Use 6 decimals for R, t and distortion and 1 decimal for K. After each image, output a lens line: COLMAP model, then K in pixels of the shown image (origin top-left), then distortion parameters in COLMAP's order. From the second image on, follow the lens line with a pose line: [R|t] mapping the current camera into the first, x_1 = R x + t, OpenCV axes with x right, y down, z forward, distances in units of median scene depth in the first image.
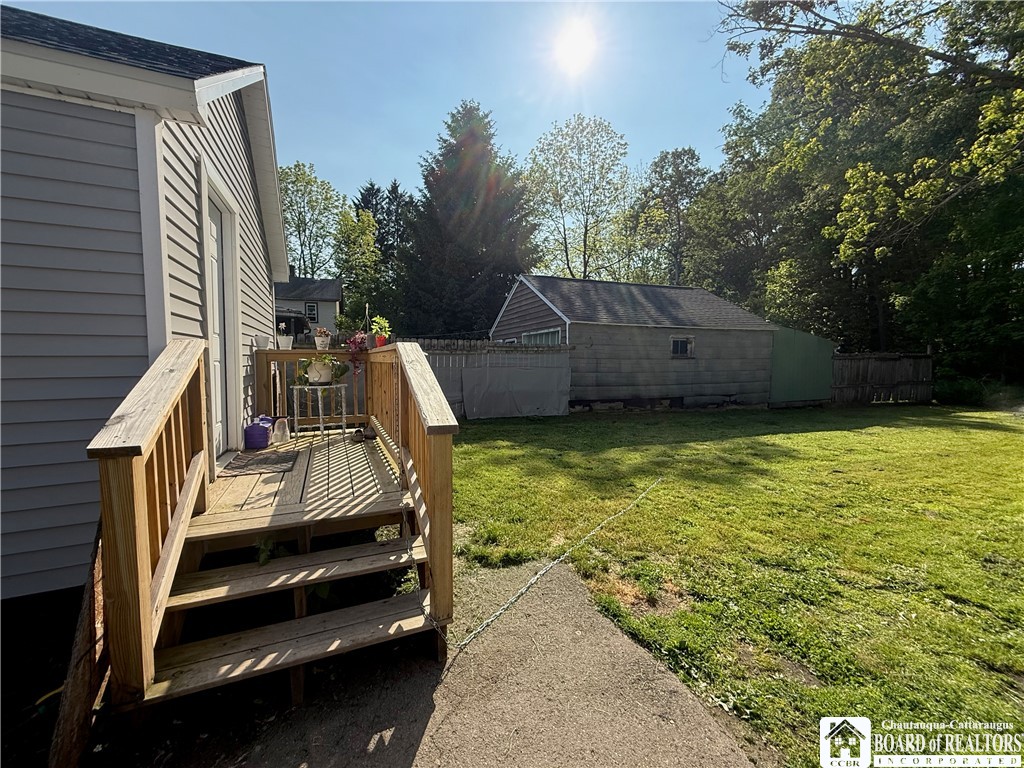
lens RADIAL K [[406.9, 0, 510.0], [0, 406.9, 384.6], [0, 0, 1]] dist [0.000278, -0.000456]
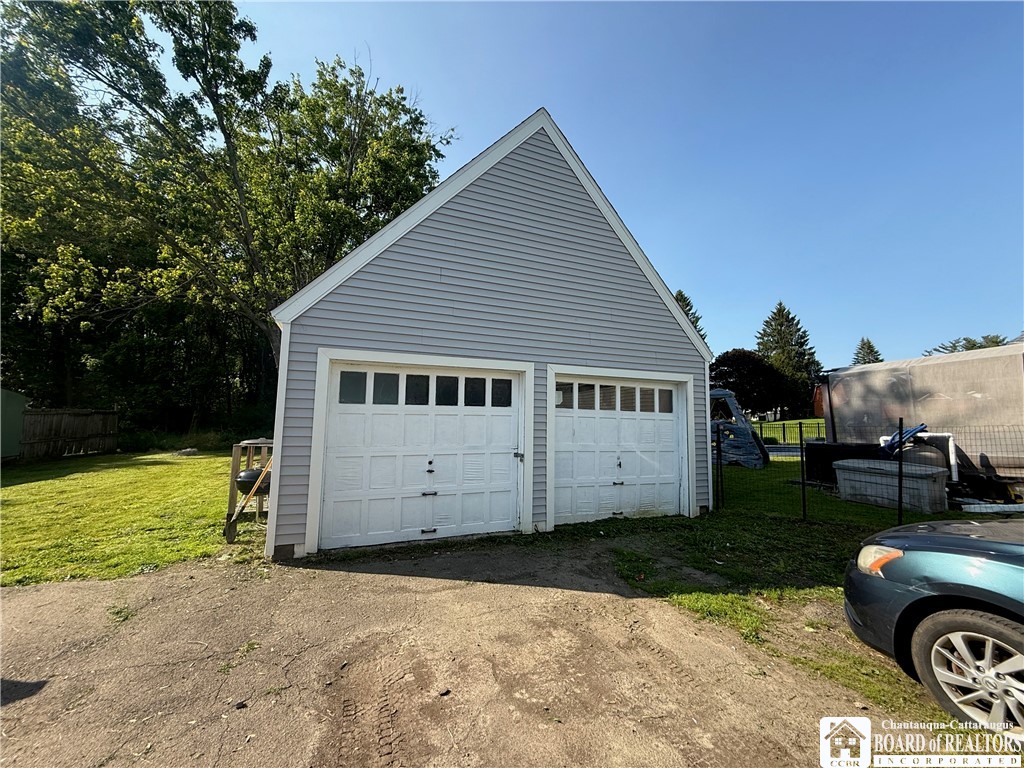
lens RADIAL K [[404.0, 0, 499.9], [0, 404.0, 383.4], [0, 0, 1]] dist [0.001332, 0.000132]
pose [[0.000720, 0.089001, 0.996031, -0.222063], [0.047139, 0.994921, -0.088936, 0.005355], [-0.998888, 0.047016, -0.003479, -0.176981]]
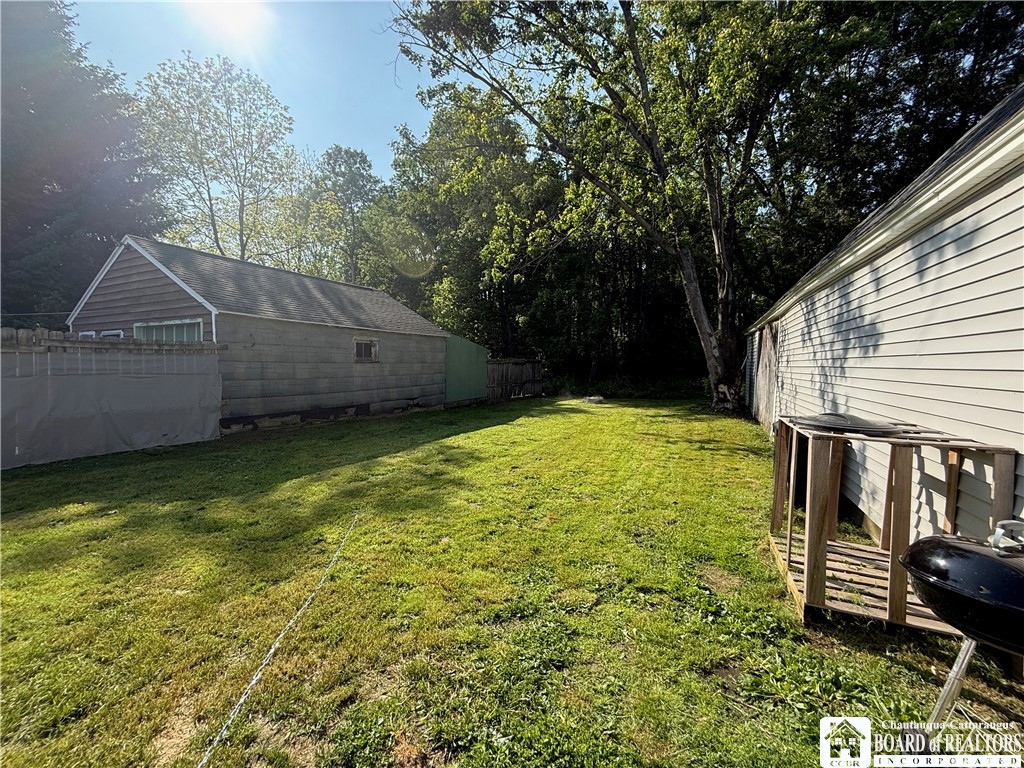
lens RADIAL K [[408.1, 0, 511.4], [0, 408.1, 383.0], [0, 0, 1]] dist [0.001134, 0.000288]
pose [[0.728531, -0.028735, 0.684410, 0.021290], [0.035646, 0.999356, 0.004014, -0.008428], [-0.684084, 0.021472, 0.729087, 0.085463]]
